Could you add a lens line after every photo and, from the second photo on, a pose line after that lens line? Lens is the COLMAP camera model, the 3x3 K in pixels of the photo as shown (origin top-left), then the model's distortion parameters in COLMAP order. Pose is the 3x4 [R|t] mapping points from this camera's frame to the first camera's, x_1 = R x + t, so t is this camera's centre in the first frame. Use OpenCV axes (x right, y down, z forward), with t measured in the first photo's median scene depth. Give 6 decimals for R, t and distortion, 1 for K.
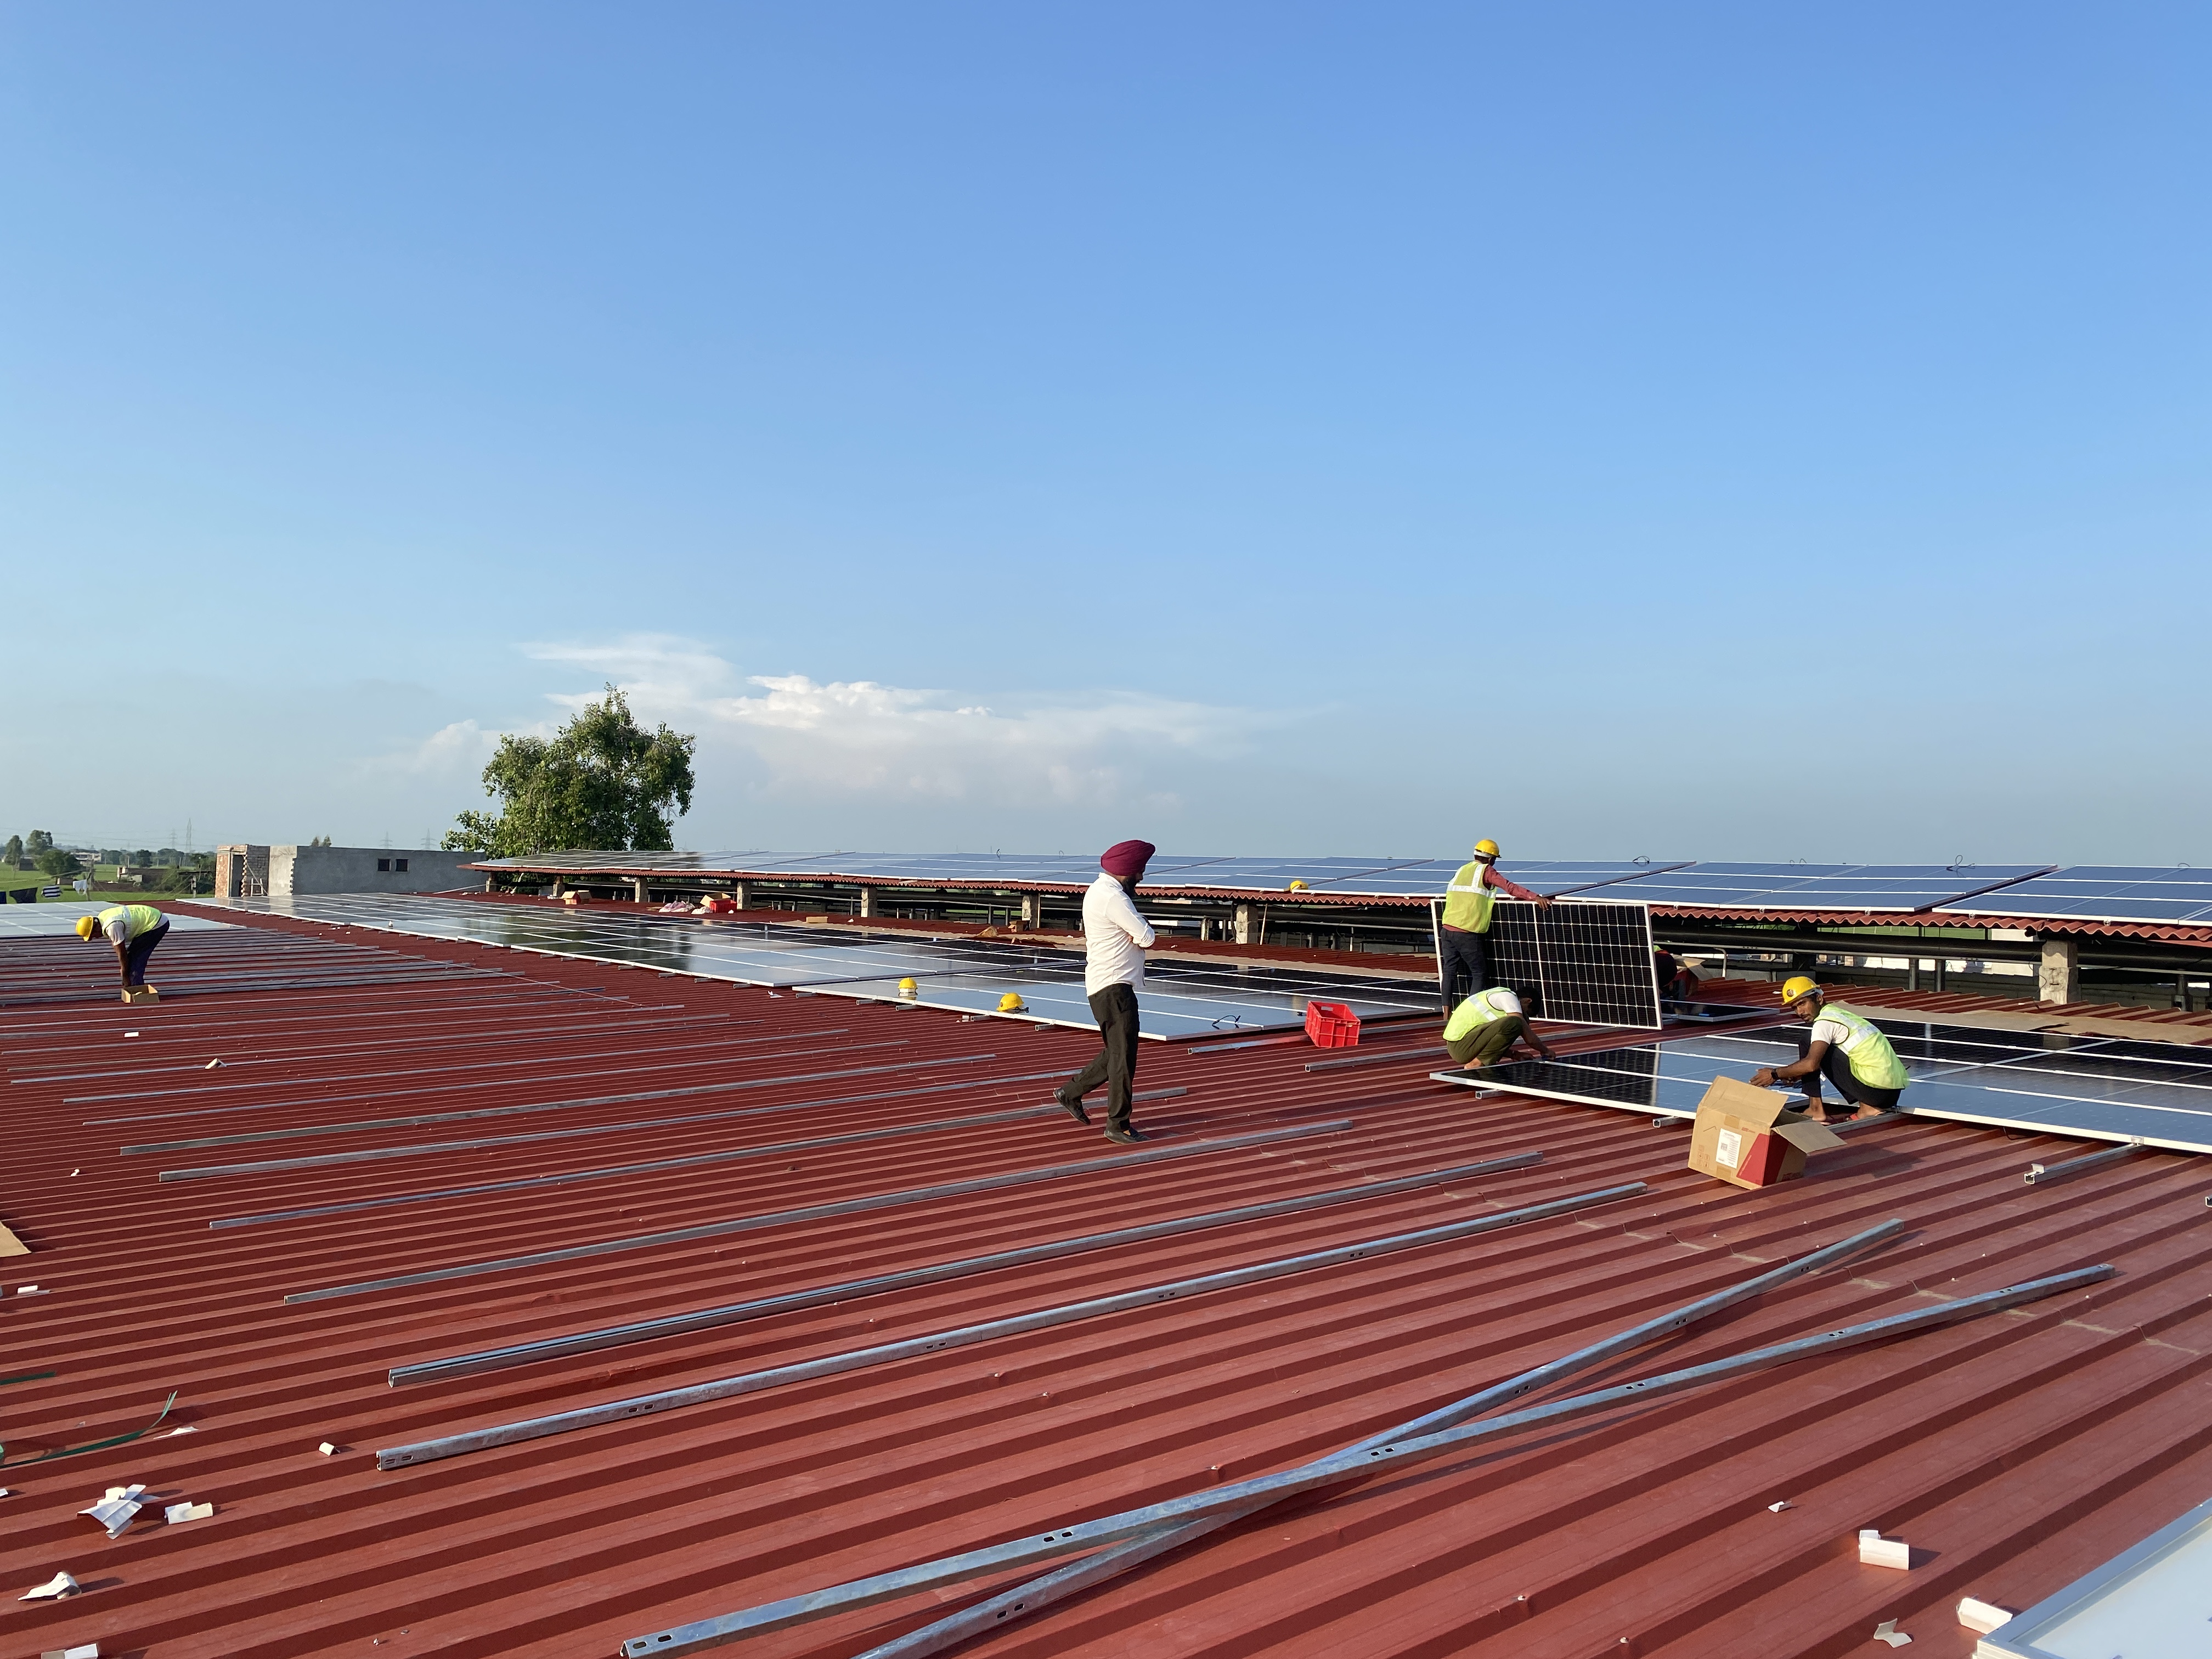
lens RADIAL K [[1698.8, 0, 1094.0], [0, 1698.8, 841.3], [0, 0, 1]] dist [0.028157, -0.036354]
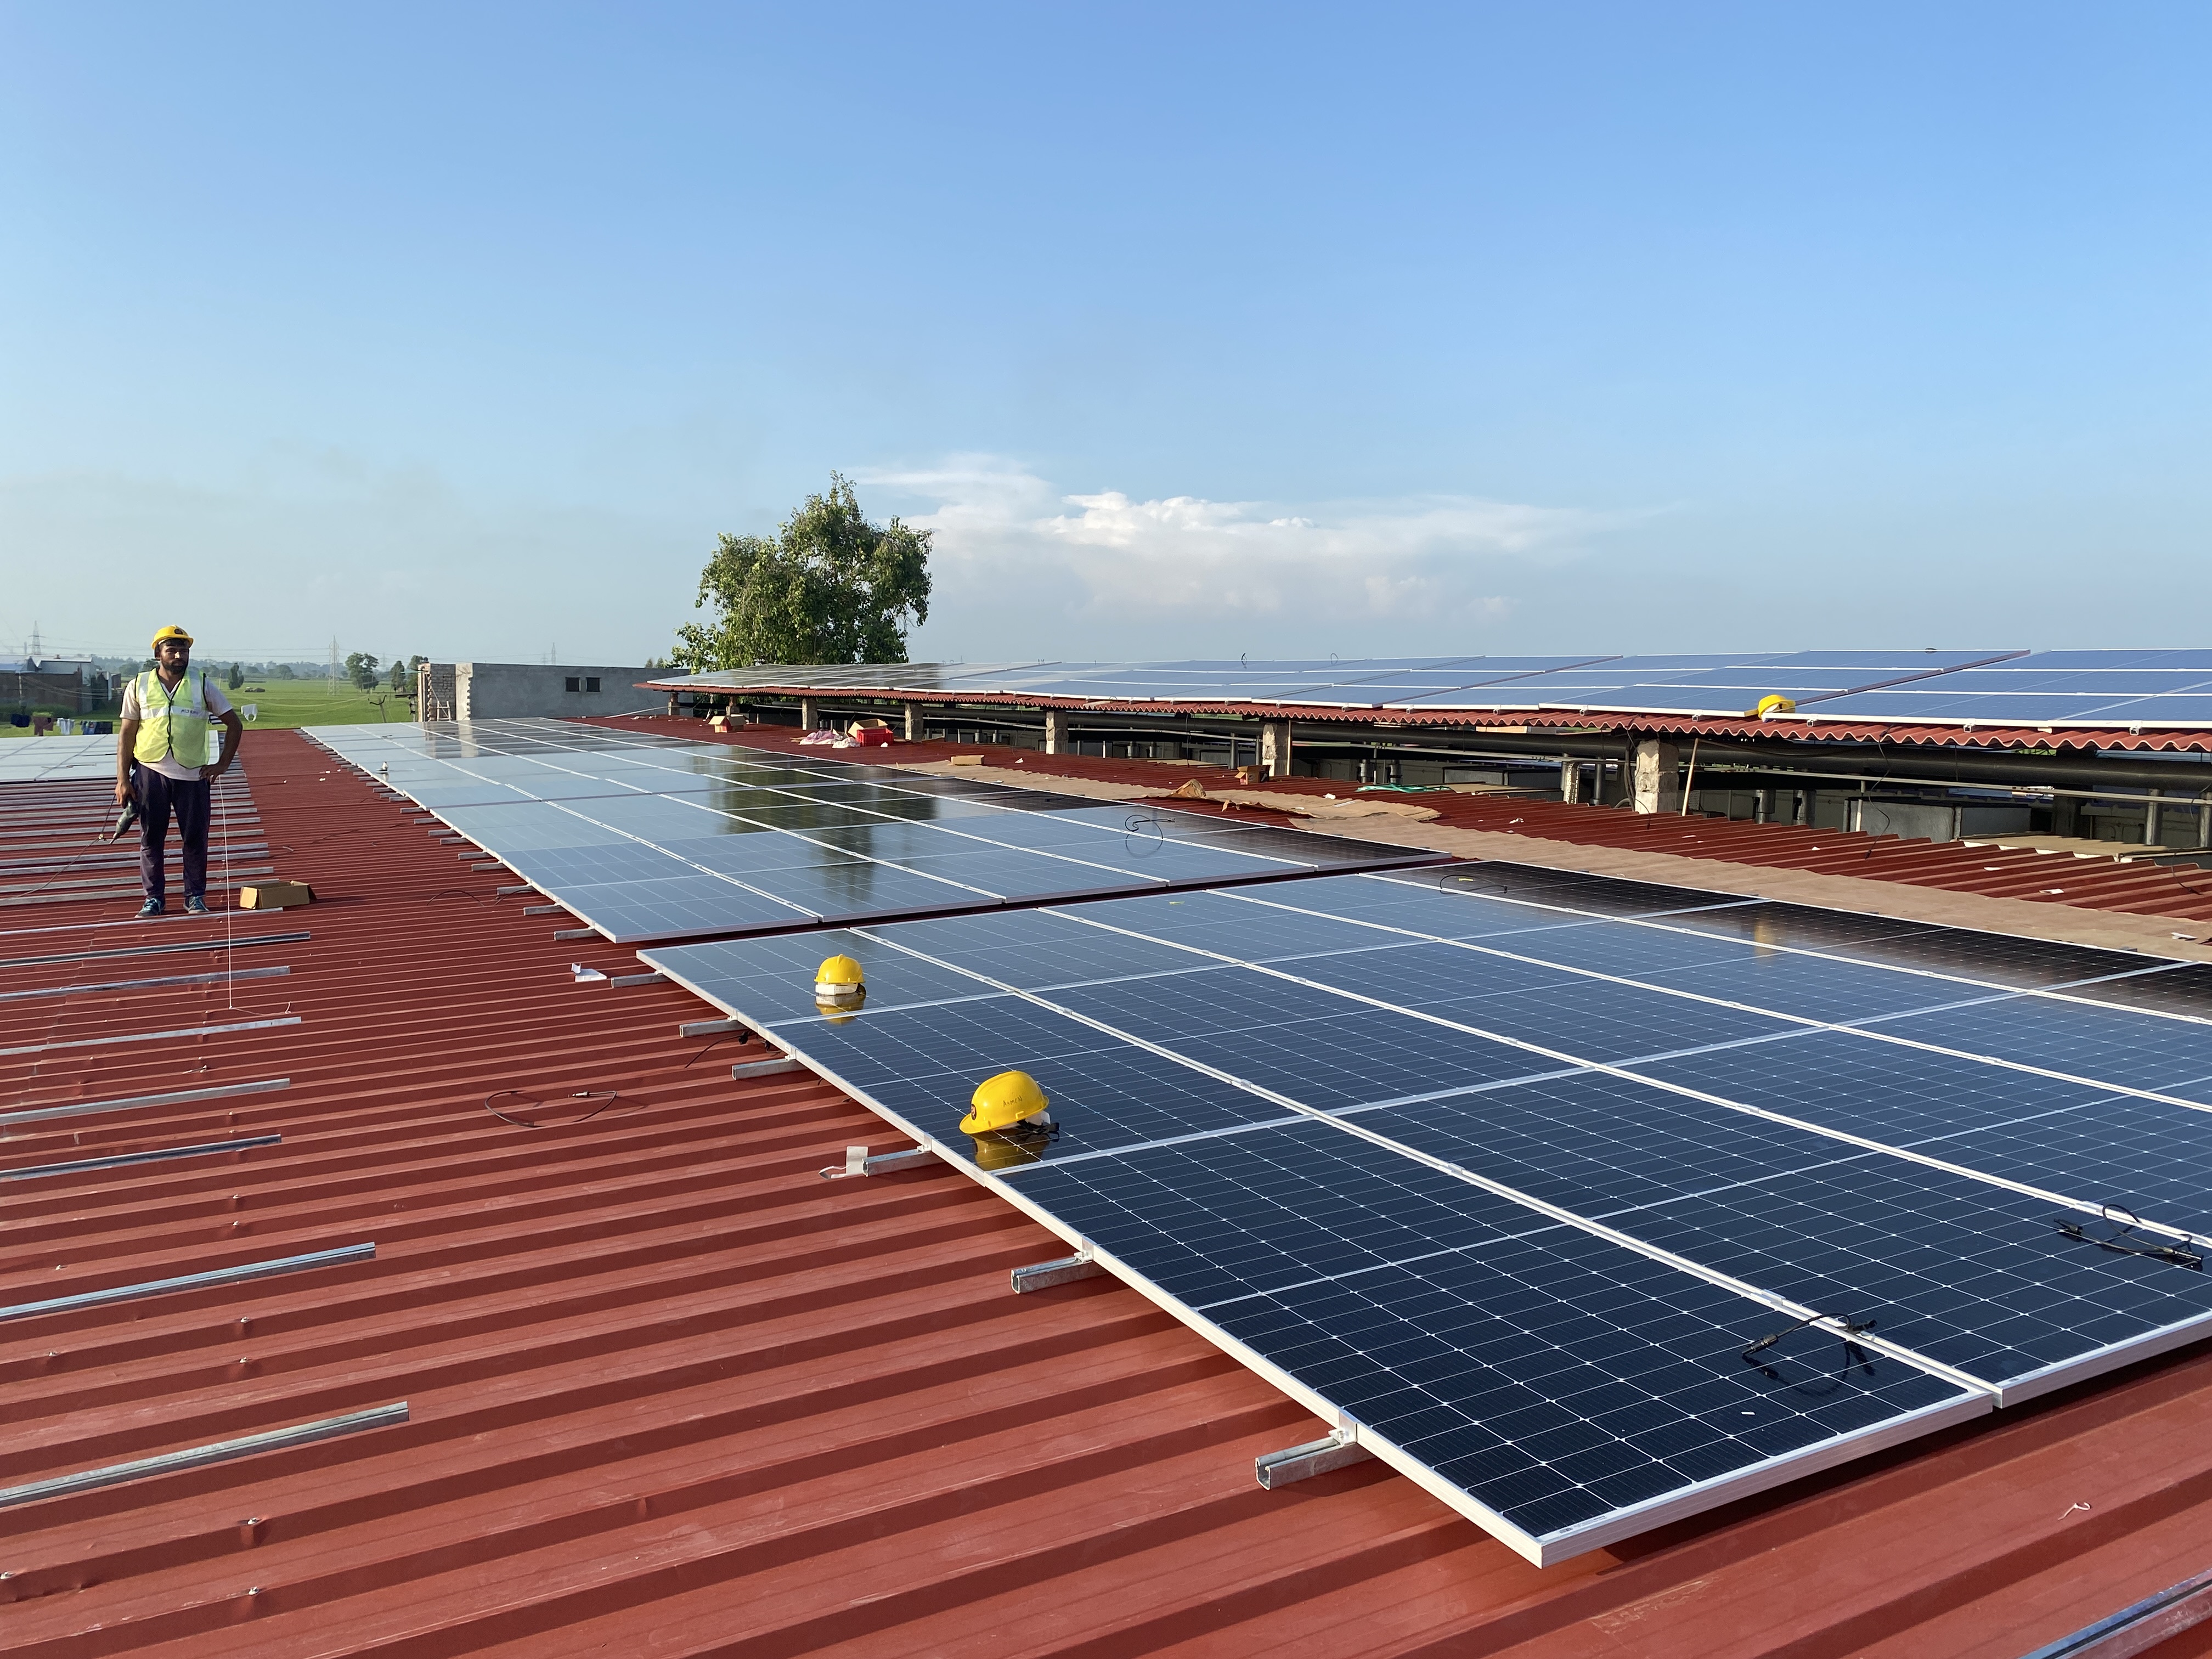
lens RADIAL K [[1664.0, 0, 1106.0], [0, 1664.0, 829.5], [0, 0, 1]] dist [0.051851, -0.056079]
pose [[0.983228, 0.007441, -0.182228, 0.006886], [0.011169, 0.994836, 0.100883, 0.005083], [0.182037, -0.101226, 0.978067, 0.236838]]
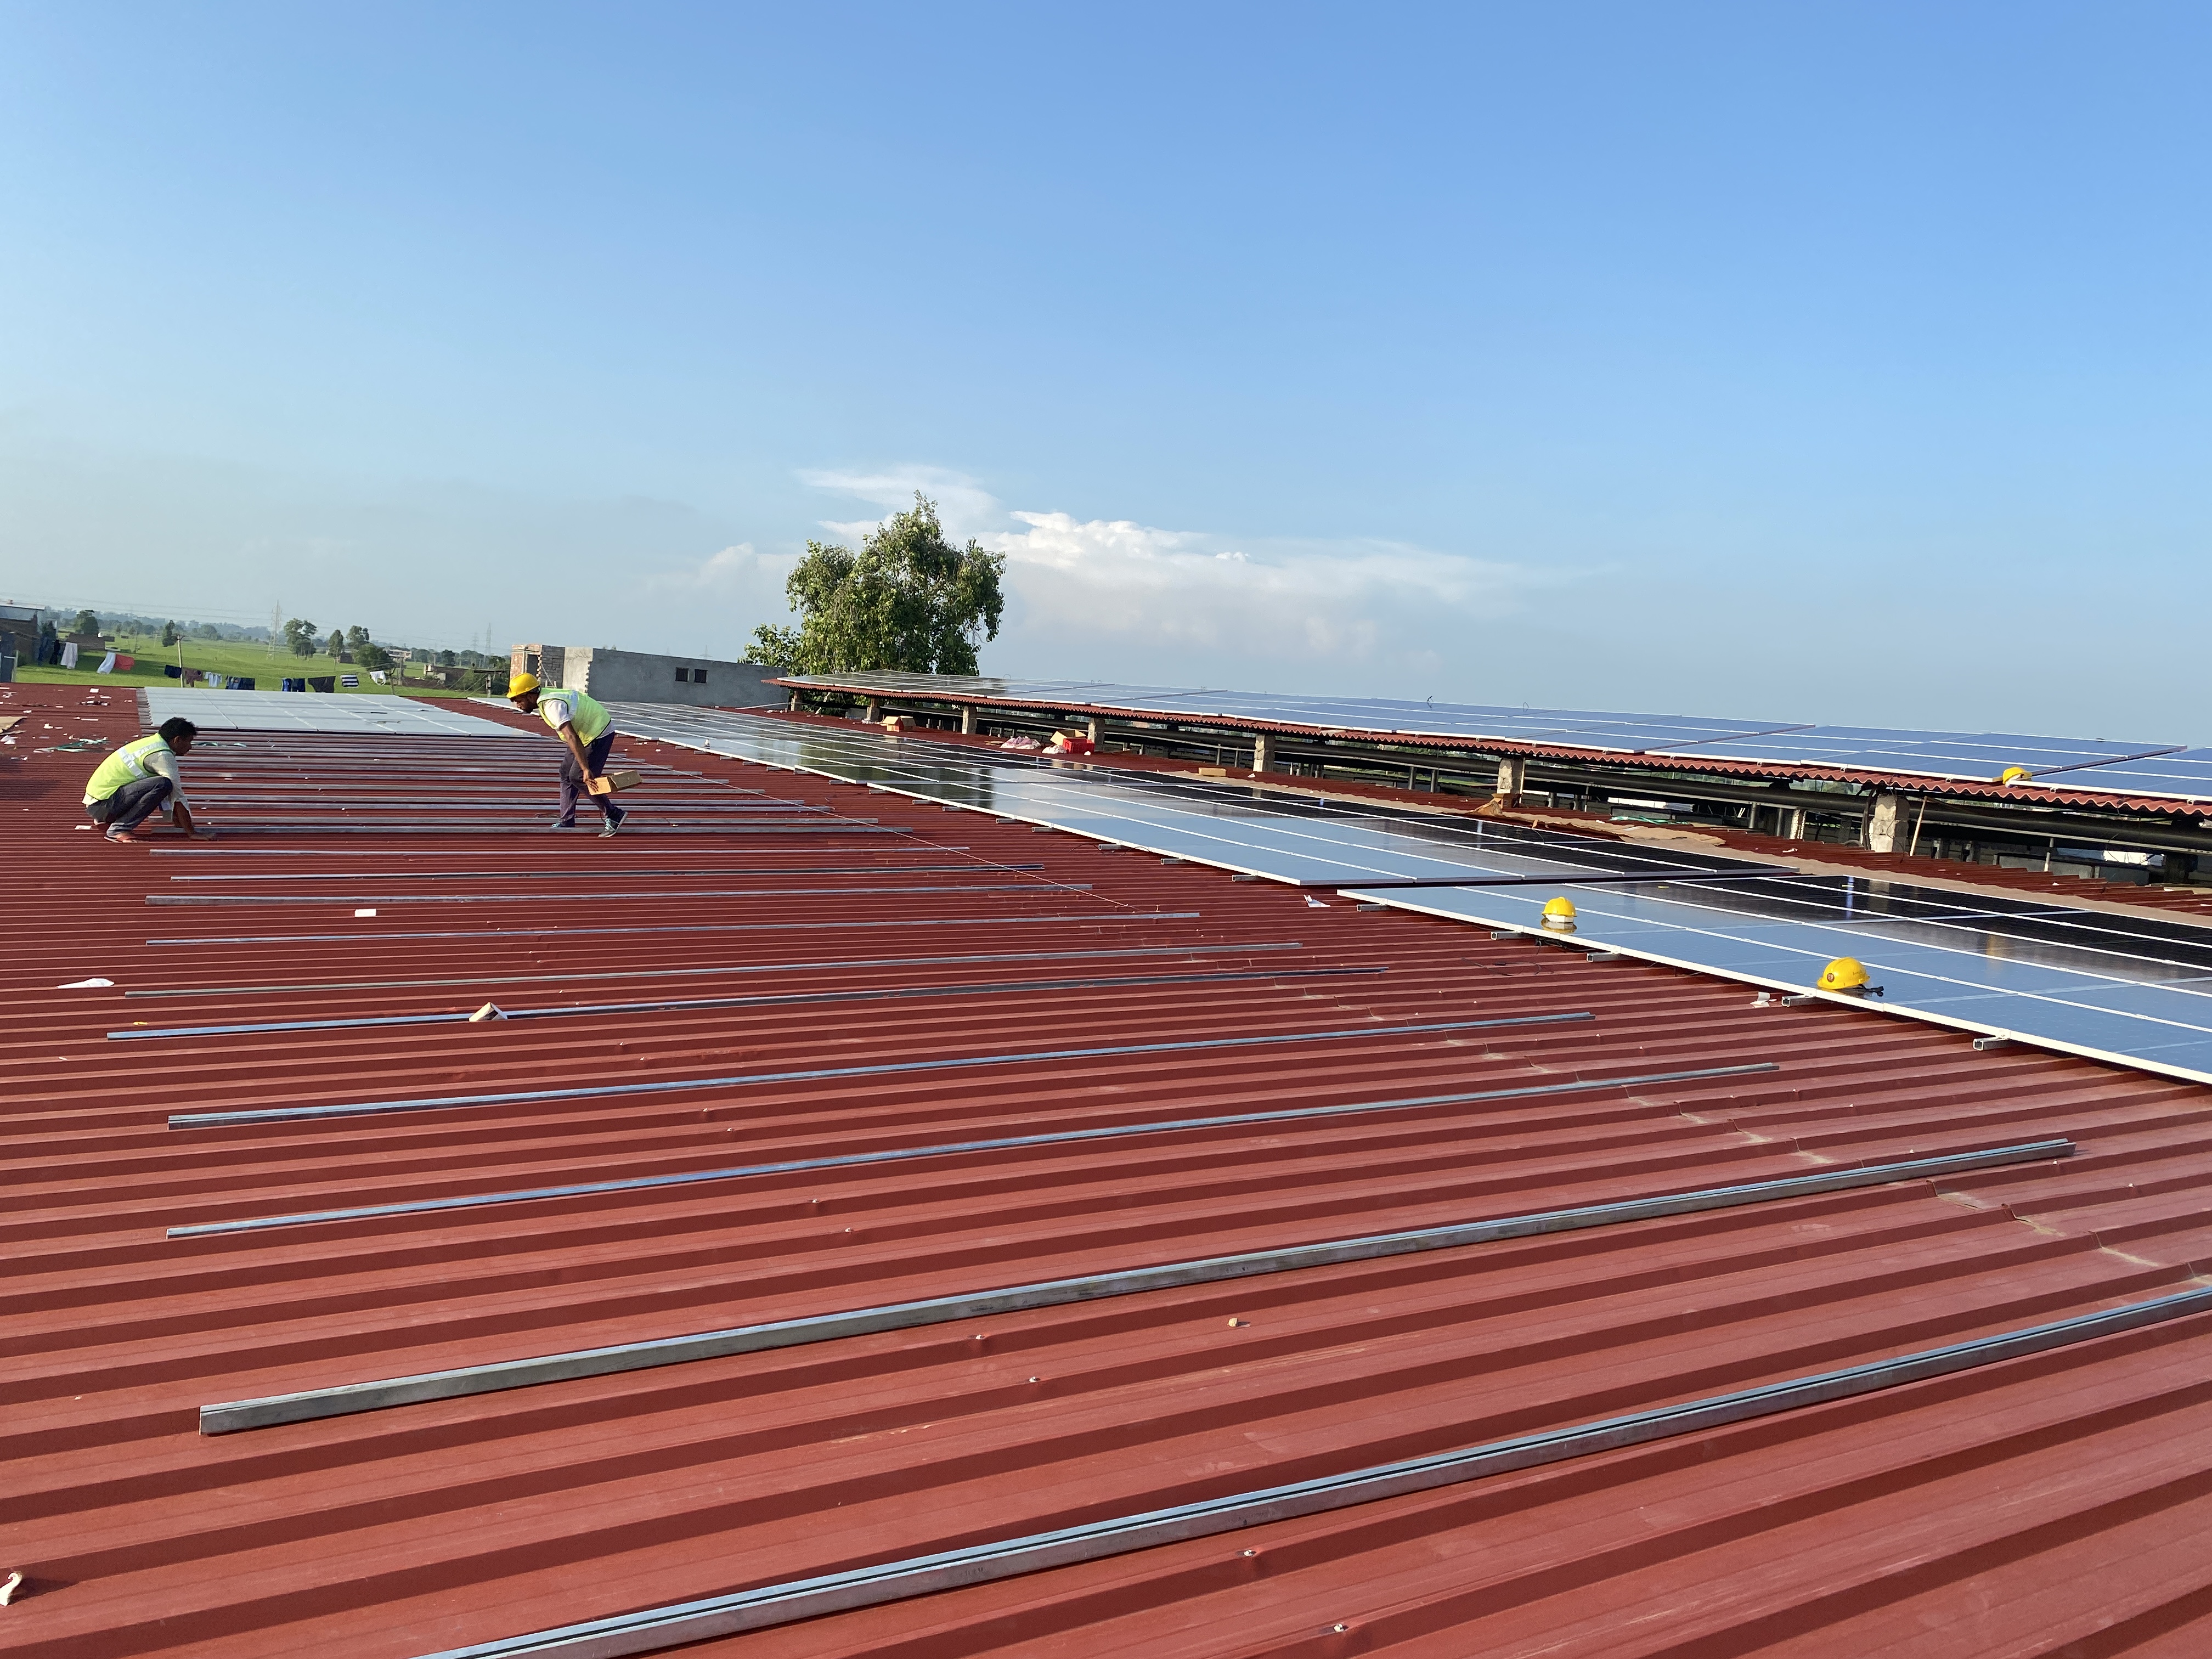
lens RADIAL K [[1658.0, 0, 1081.2], [0, 1658.0, 798.5], [0, 0, 1]] dist [0.075614, -0.004808]
pose [[0.987388, 0.067070, -0.143408, -0.075317], [-0.057361, 0.995840, 0.070803, 0.004751], [0.147560, -0.061684, 0.987128, 0.148431]]
